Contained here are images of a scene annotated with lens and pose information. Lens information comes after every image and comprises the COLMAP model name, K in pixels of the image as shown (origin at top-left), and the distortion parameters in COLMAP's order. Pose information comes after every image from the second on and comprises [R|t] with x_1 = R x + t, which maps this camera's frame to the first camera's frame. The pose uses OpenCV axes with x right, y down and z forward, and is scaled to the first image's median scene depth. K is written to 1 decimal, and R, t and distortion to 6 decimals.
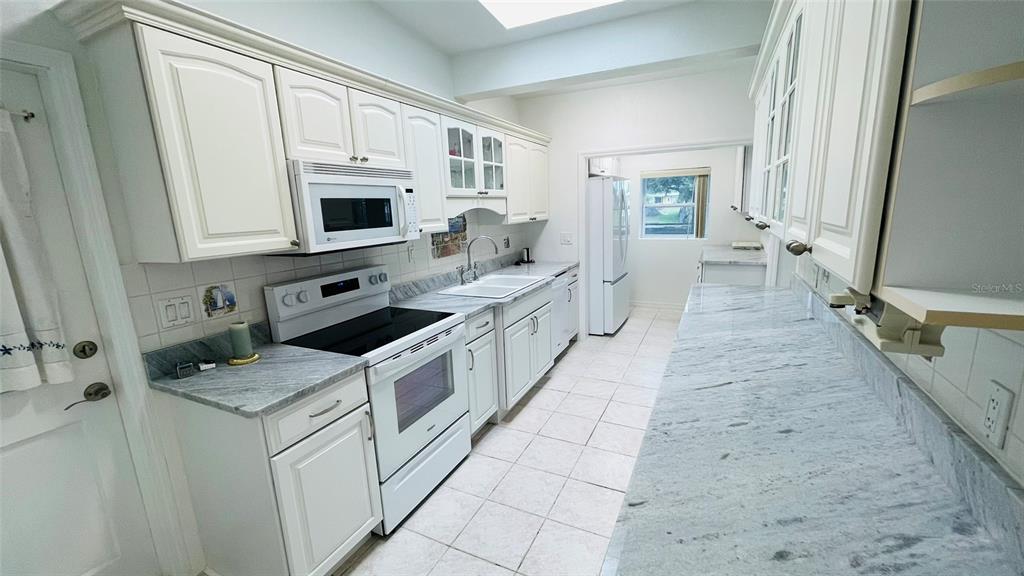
lens RADIAL K [[411.4, 0, 513.2], [0, 411.4, 290.4], [0, 0, 1]] dist [0.001370, -0.000366]
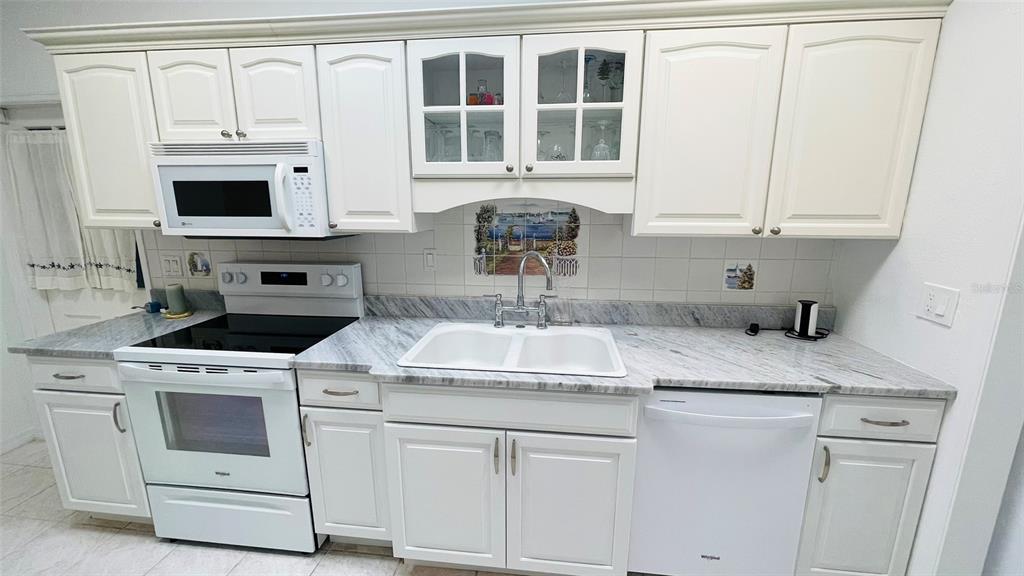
lens RADIAL K [[411.4, 0, 513.2], [0, 411.4, 290.4], [0, 0, 1]] dist [0.001370, -0.000366]
pose [[0.334038, 0.231639, -0.913653, 0.594779], [-0.203185, 0.964238, 0.170178, -0.239726], [0.920399, 0.128795, 0.369158, 1.118441]]
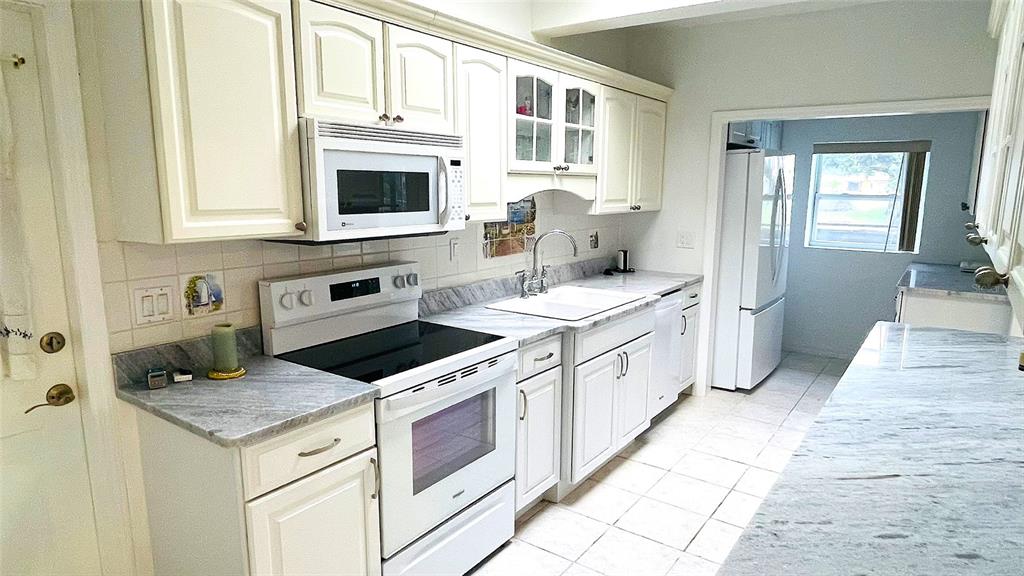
lens RADIAL K [[611.4, 0, 514.7], [0, 611.4, 294.0], [0, 0, 1]] dist [0.018888, -0.023380]
pose [[0.985288, 0.072150, -0.154926, 0.034152], [-0.075651, 0.996993, -0.016813, -0.001446], [0.153247, 0.028286, 0.987783, -0.042626]]
